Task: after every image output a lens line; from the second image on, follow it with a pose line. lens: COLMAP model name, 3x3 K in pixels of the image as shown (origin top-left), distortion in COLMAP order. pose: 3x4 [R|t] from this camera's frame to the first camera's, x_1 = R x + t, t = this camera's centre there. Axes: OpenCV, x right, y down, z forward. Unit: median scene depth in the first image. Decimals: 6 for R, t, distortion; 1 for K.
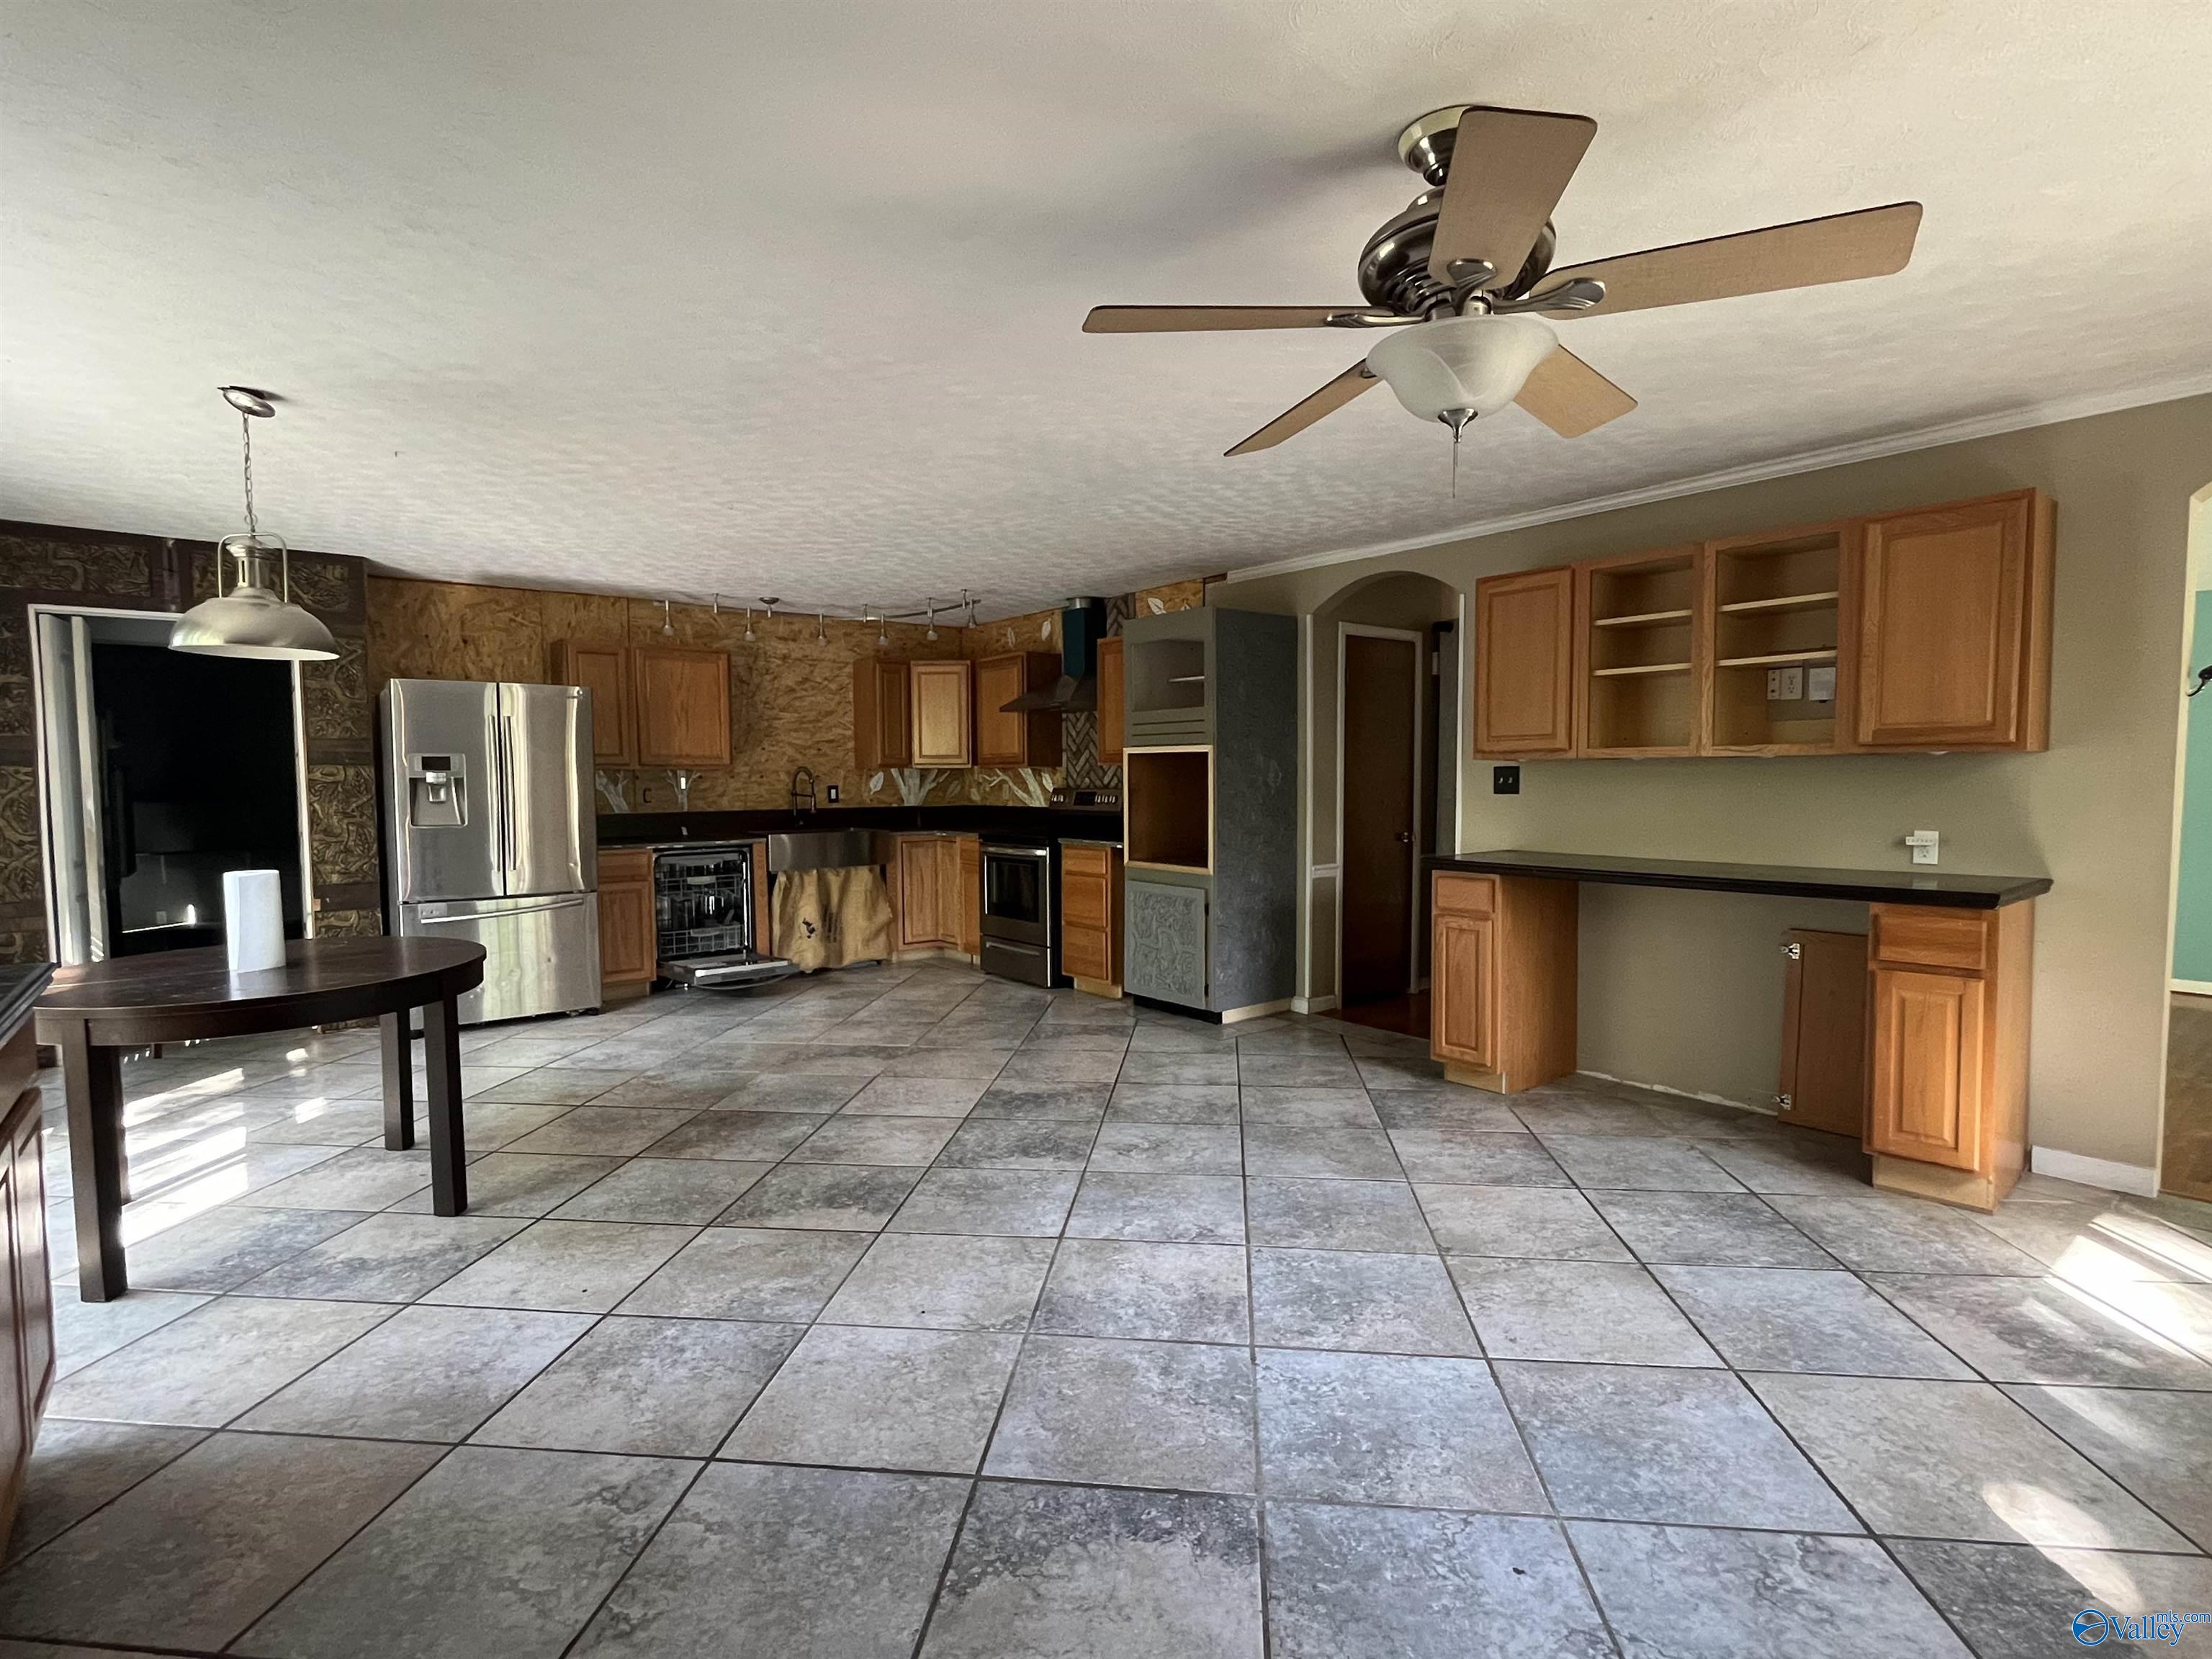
lens RADIAL K [[1088.4, 0, 1094.4], [0, 1088.4, 834.3], [0, 0, 1]] dist [-0.002579, 0.000483]
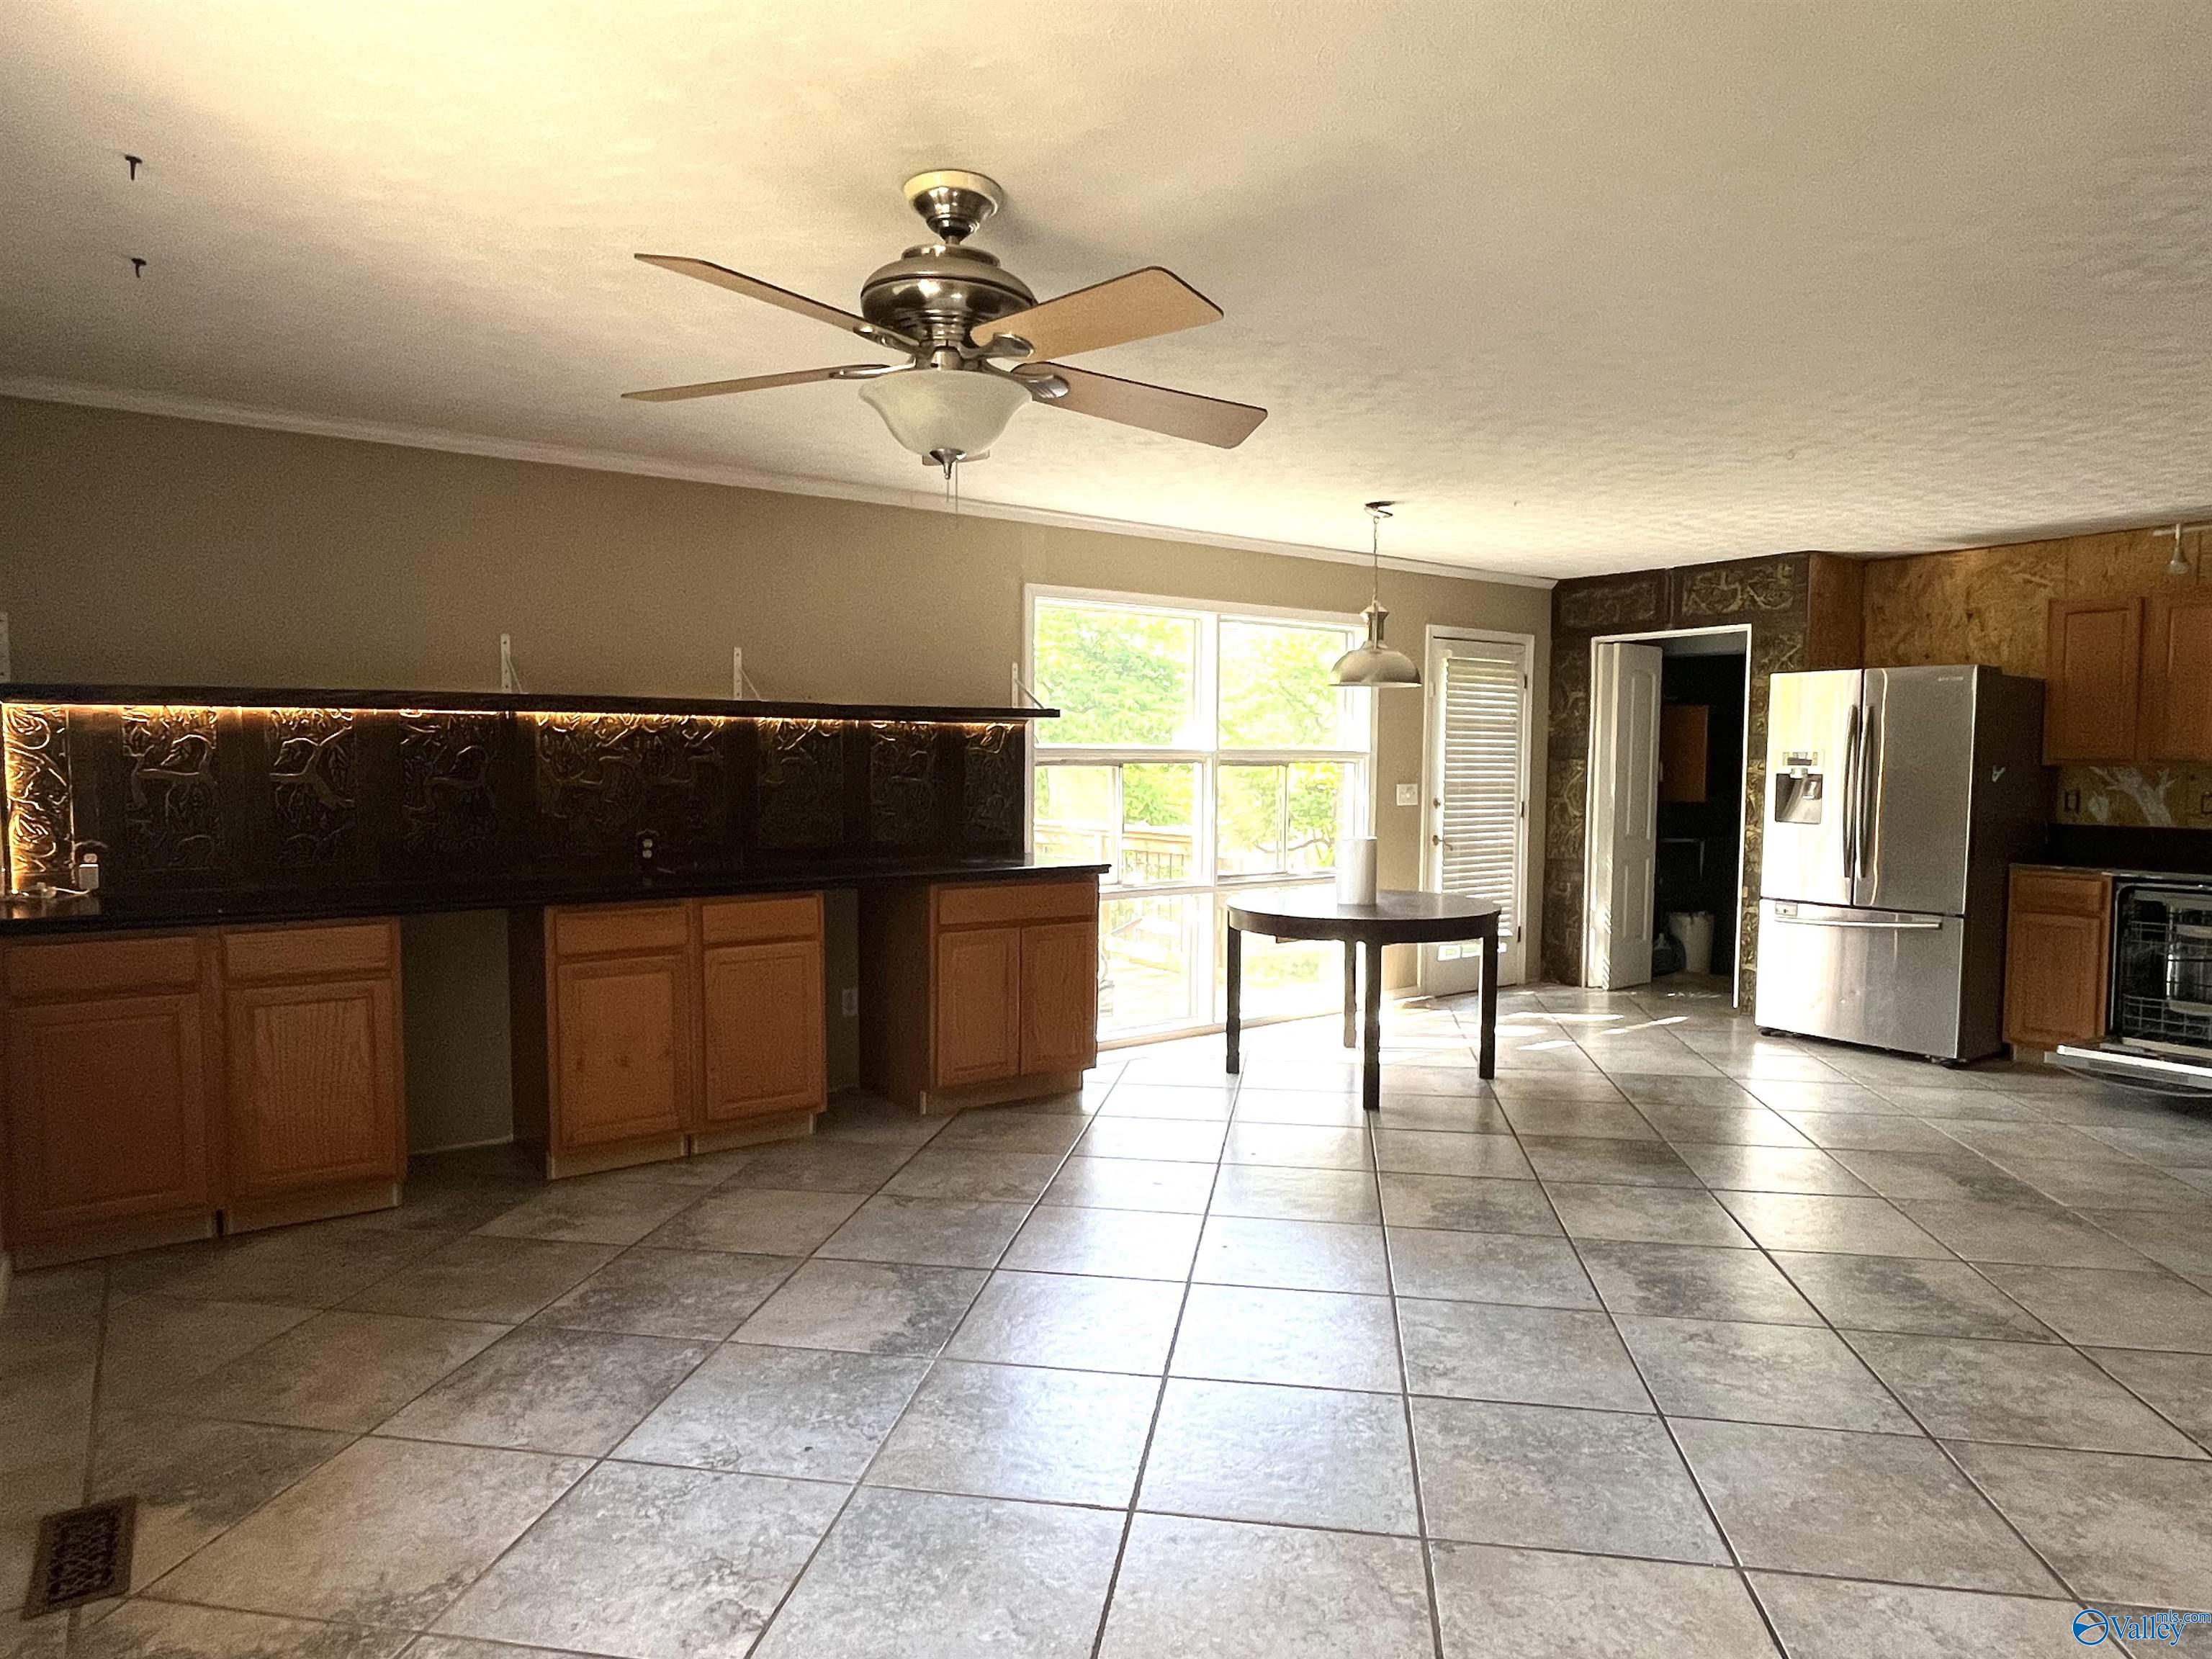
lens RADIAL K [[1292.1, 0, 1108.2], [0, 1292.1, 833.6], [0, 0, 1]] dist [0.004550, -0.003272]
pose [[-0.044280, 0.065570, -0.996865, 0.797952], [-0.060030, 0.995866, 0.068171, -0.055853], [0.997214, 0.062860, -0.040160, 0.608223]]
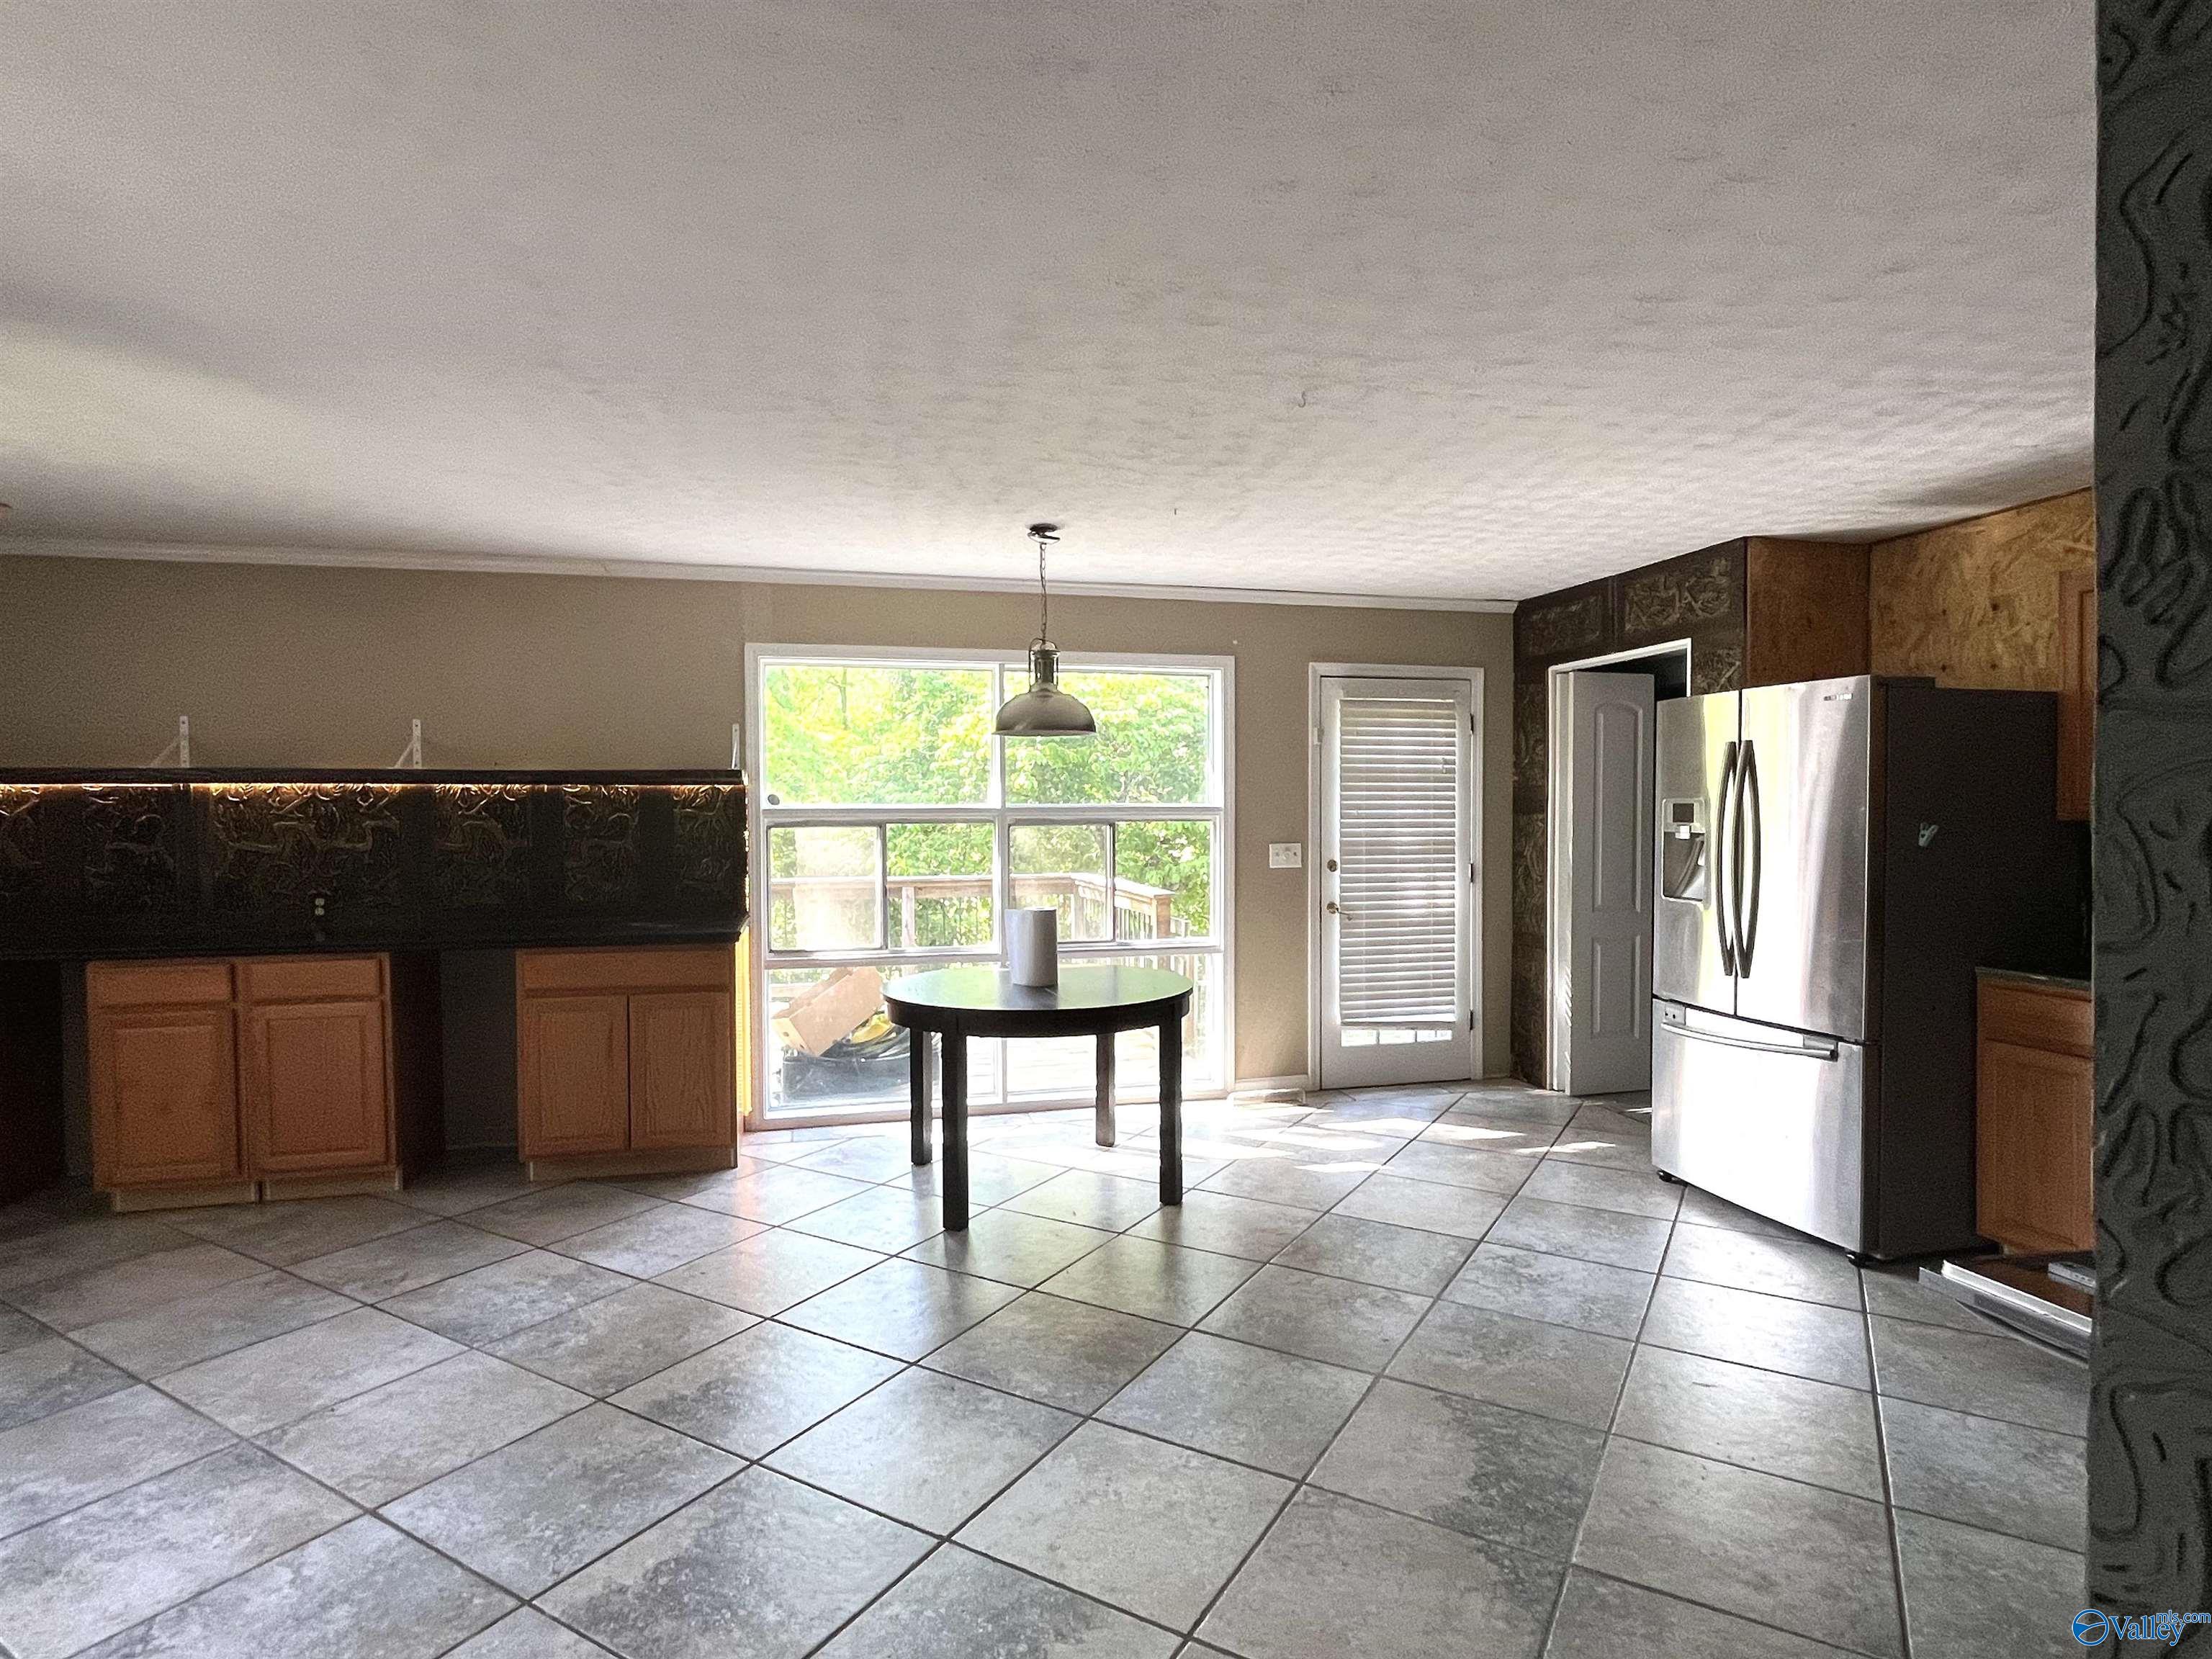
lens RADIAL K [[1152.7, 0, 1095.7], [0, 1152.7, 827.0], [0, 0, 1]] dist [-0.007616, 0.002798]
pose [[-0.408836, 0.021433, -0.912356, 0.349453], [-0.043356, 0.998139, 0.042876, -0.099208], [0.911578, 0.057085, -0.407146, 1.329840]]
